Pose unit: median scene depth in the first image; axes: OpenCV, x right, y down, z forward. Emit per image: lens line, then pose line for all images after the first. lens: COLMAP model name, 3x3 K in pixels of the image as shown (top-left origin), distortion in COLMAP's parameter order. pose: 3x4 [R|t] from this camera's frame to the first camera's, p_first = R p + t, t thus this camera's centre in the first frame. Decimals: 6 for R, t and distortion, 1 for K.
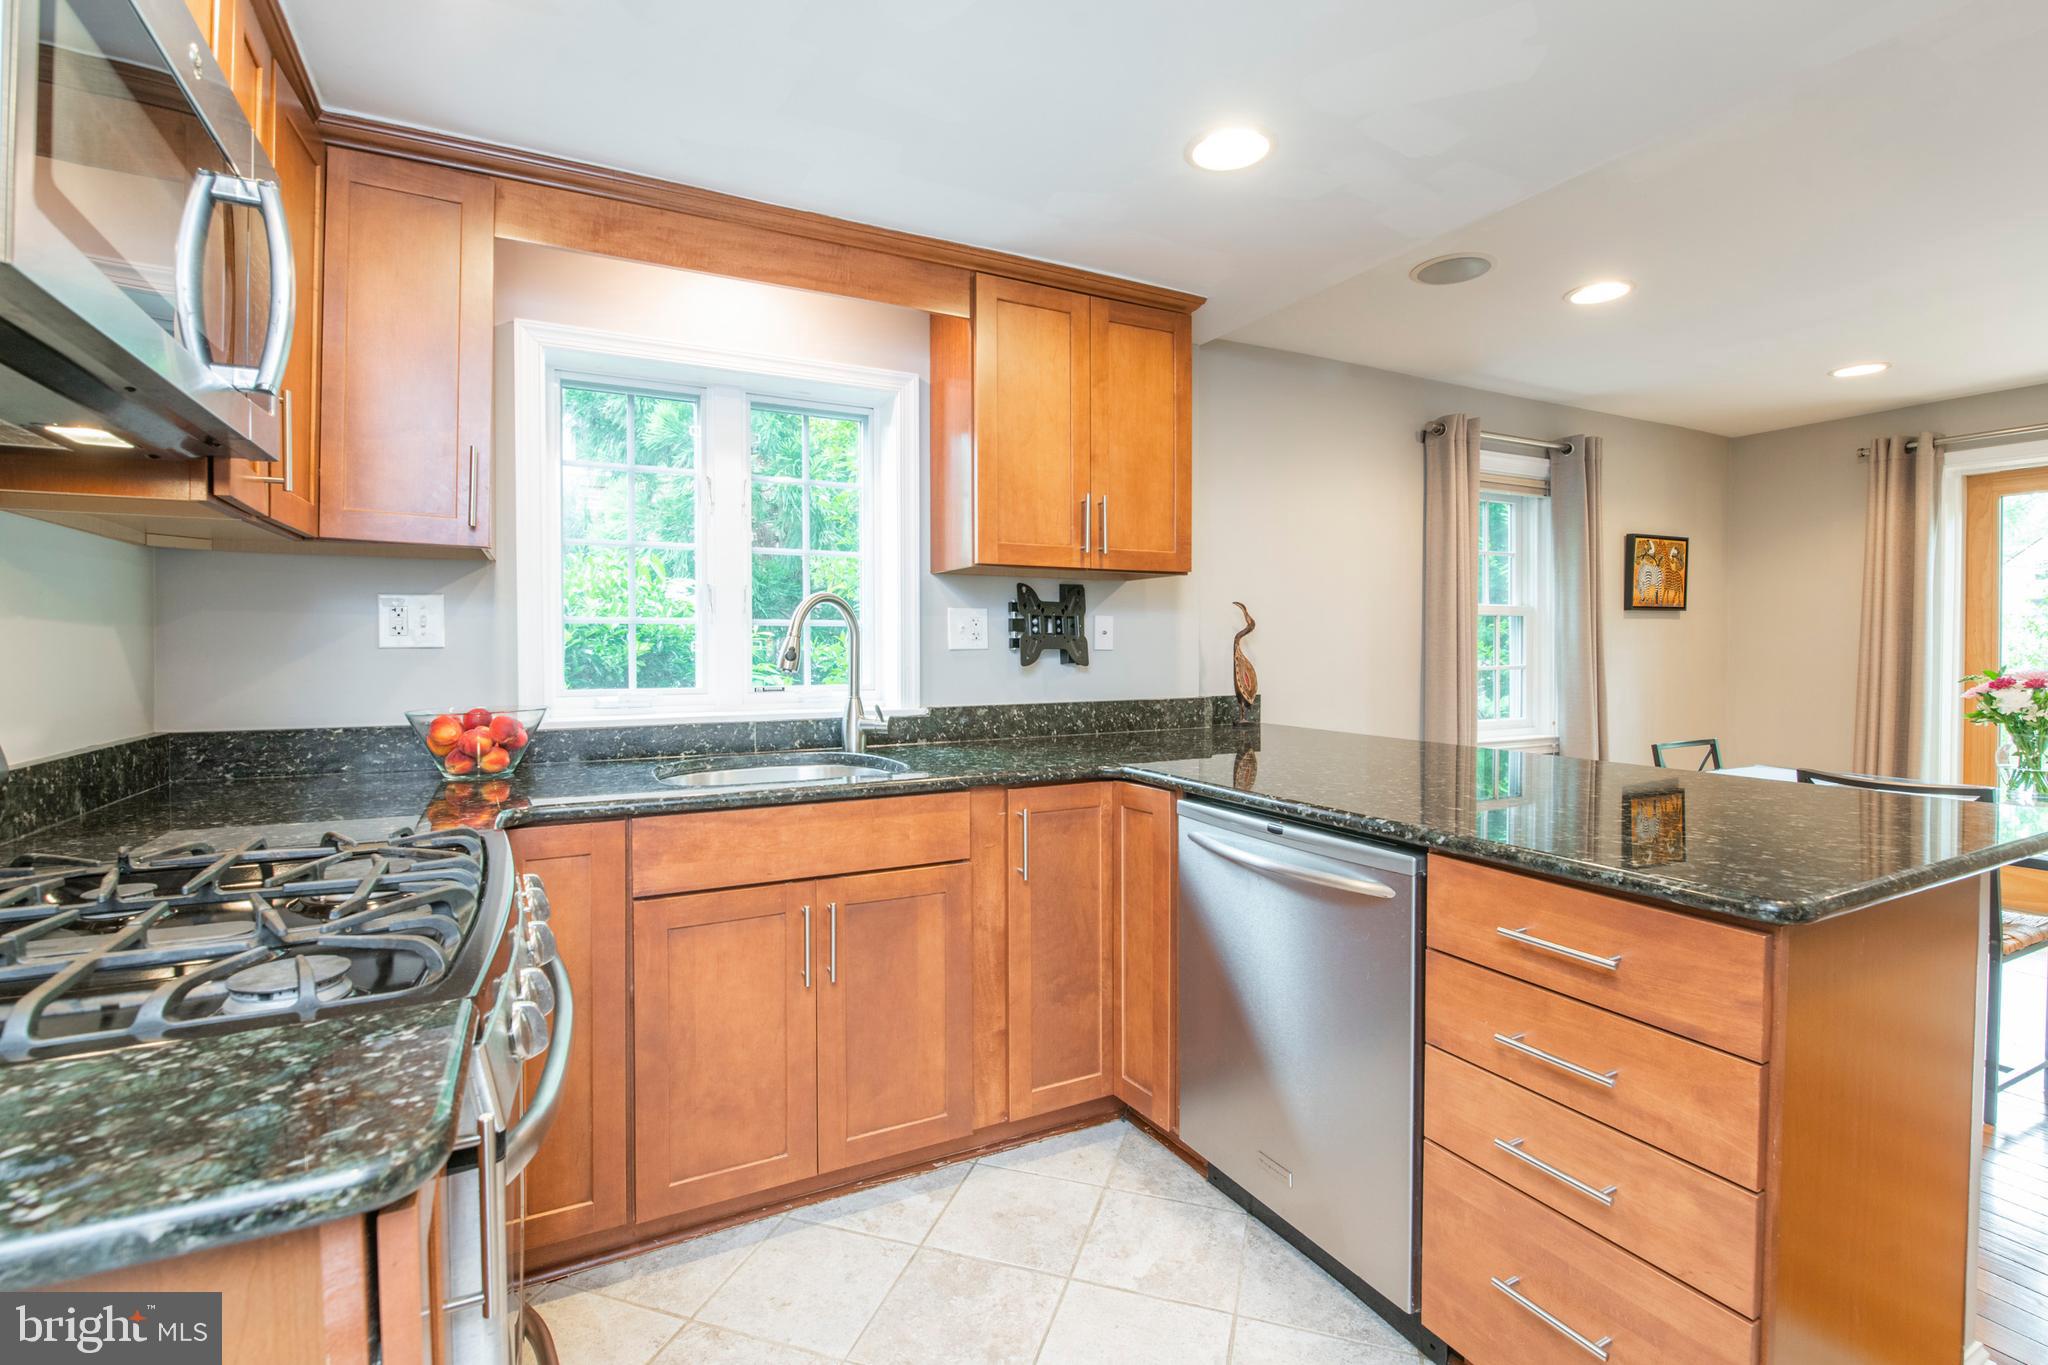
lens RADIAL K [[901.9, 0, 1016.2], [0, 901.9, 666.2], [0, 0, 1]] dist [-0.004802, -0.003392]
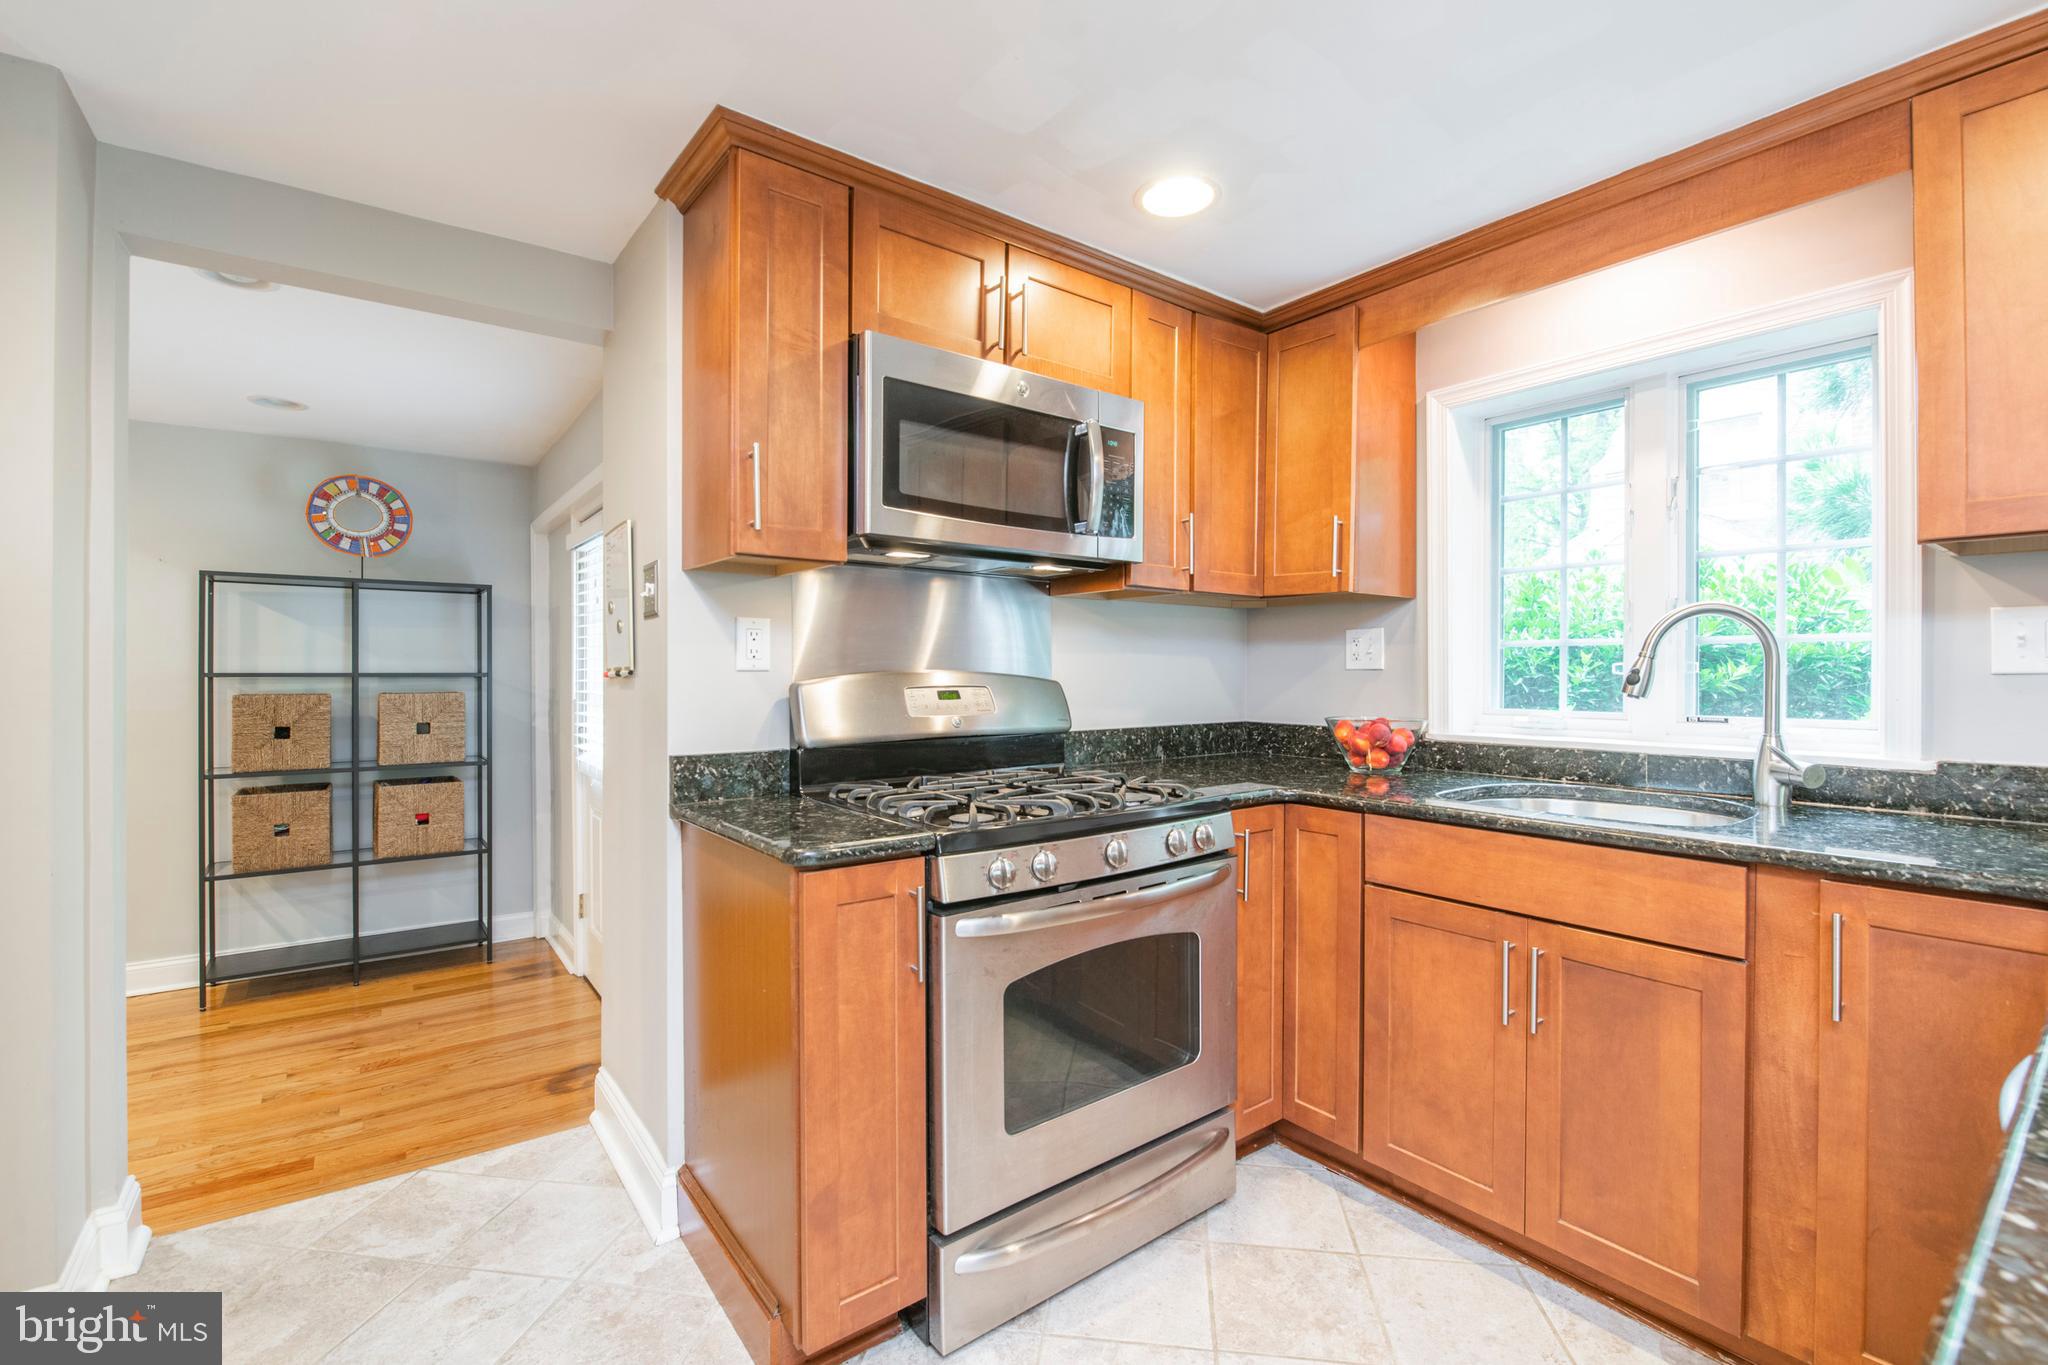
lens RADIAL K [[901.9, 0, 1023.3], [0, 901.9, 673.3], [0, 0, 1]] dist [-0.004802, -0.003392]
pose [[0.166909, 0.005723, -0.985956, 0.577306], [-0.020251, 0.999792, 0.002375, -0.008305], [0.985764, 0.019571, 0.166991, 0.305598]]
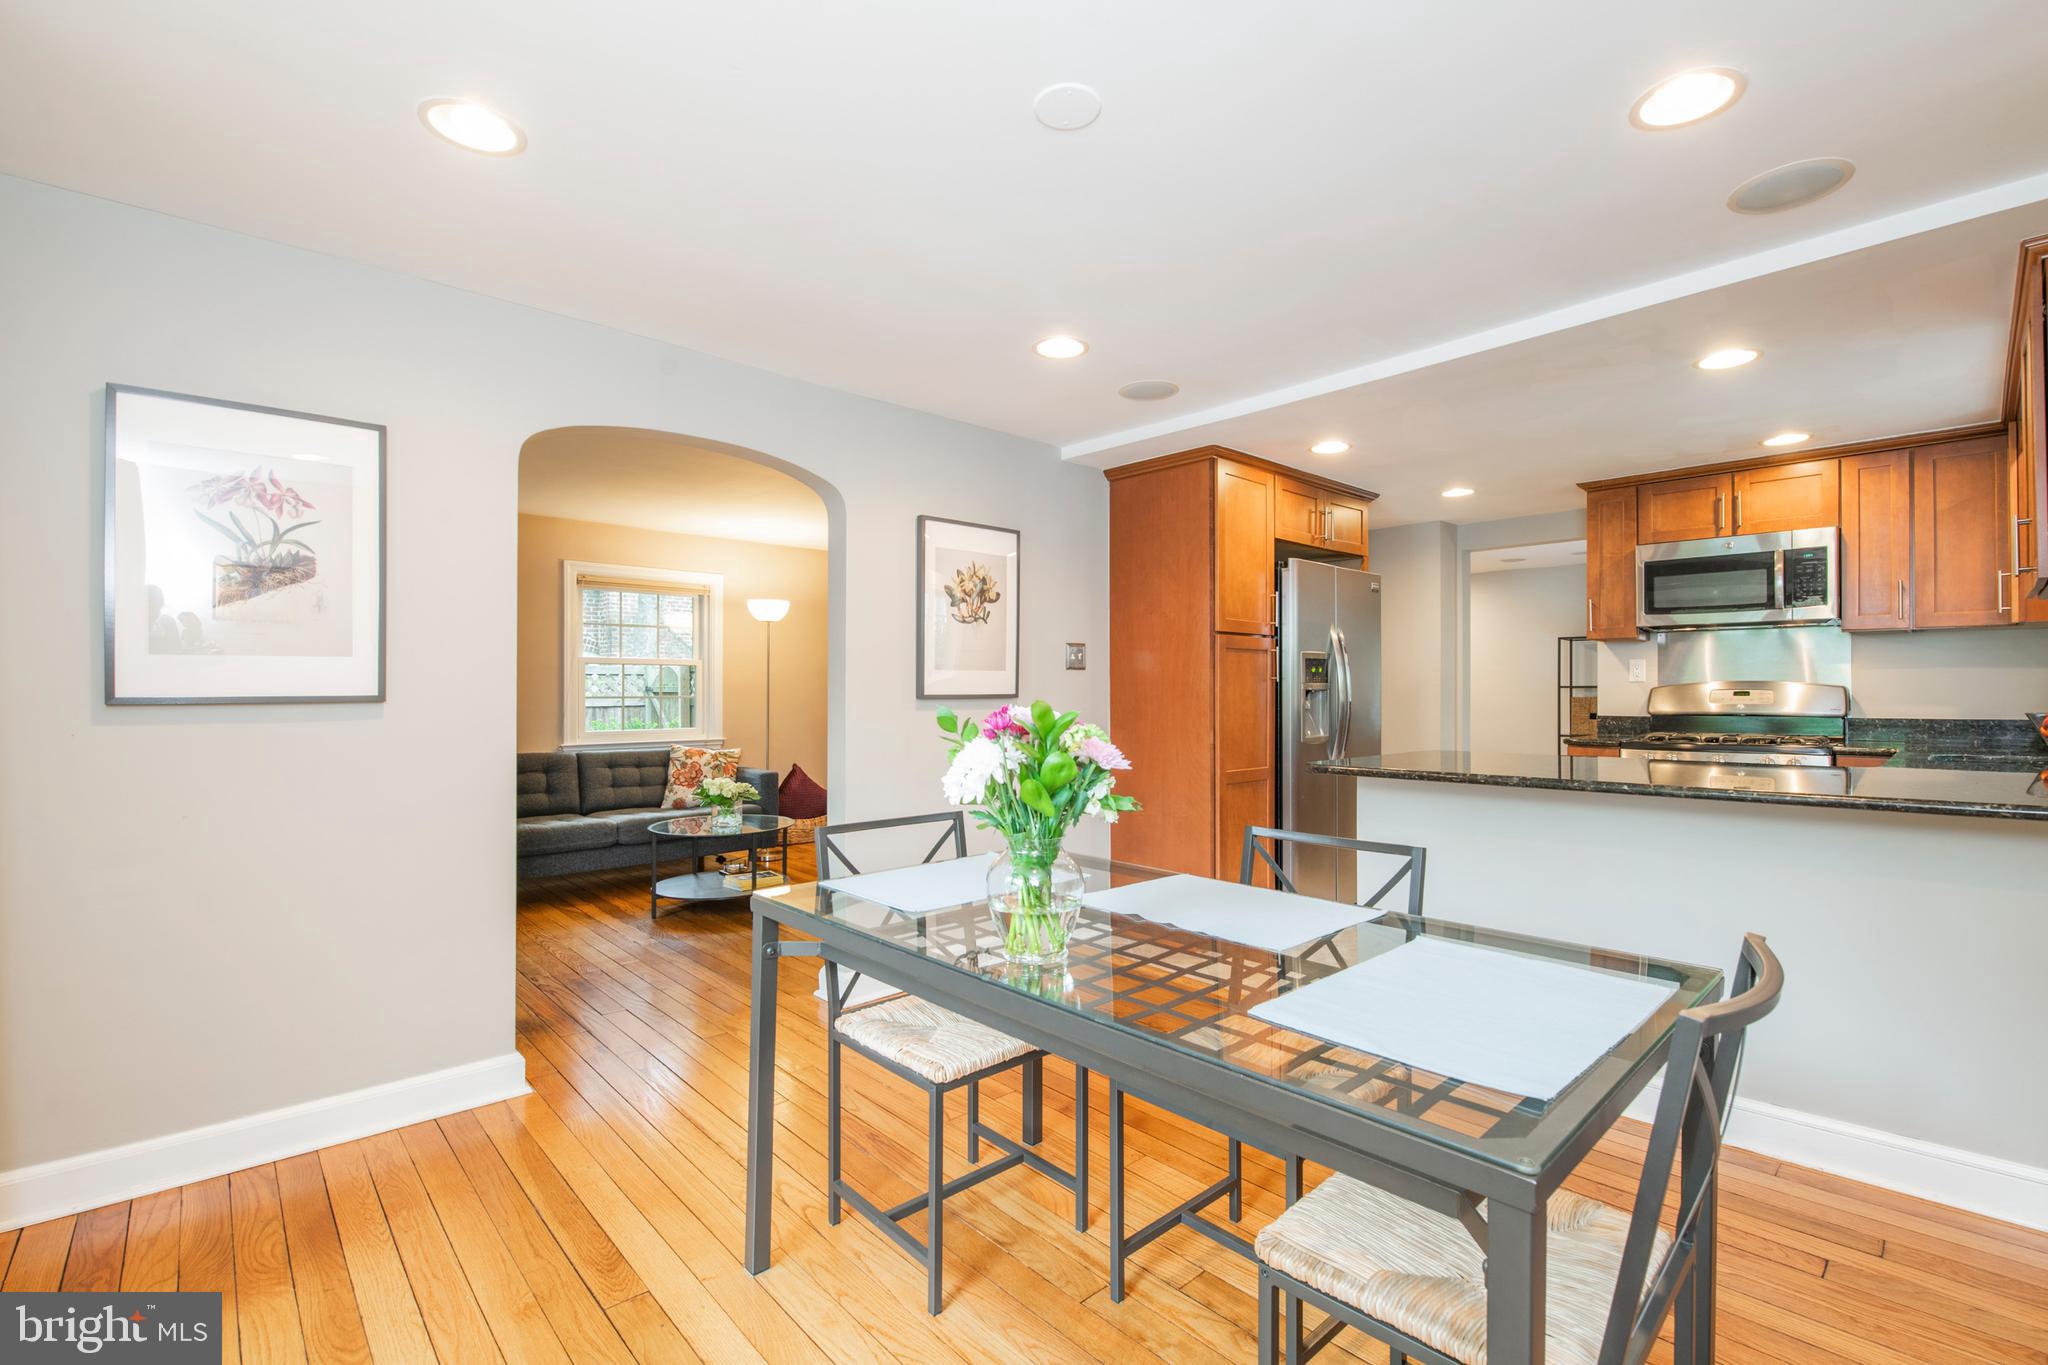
lens RADIAL K [[901.9, 0, 1031.1], [0, 901.9, 688.7], [0, 0, 1]] dist [-0.004802, -0.003392]
pose [[-0.966265, 0.004004, -0.257519, 1.847949], [0.000337, 0.999898, 0.014282, -0.021188], [0.257550, 0.013713, -0.966168, 2.311316]]
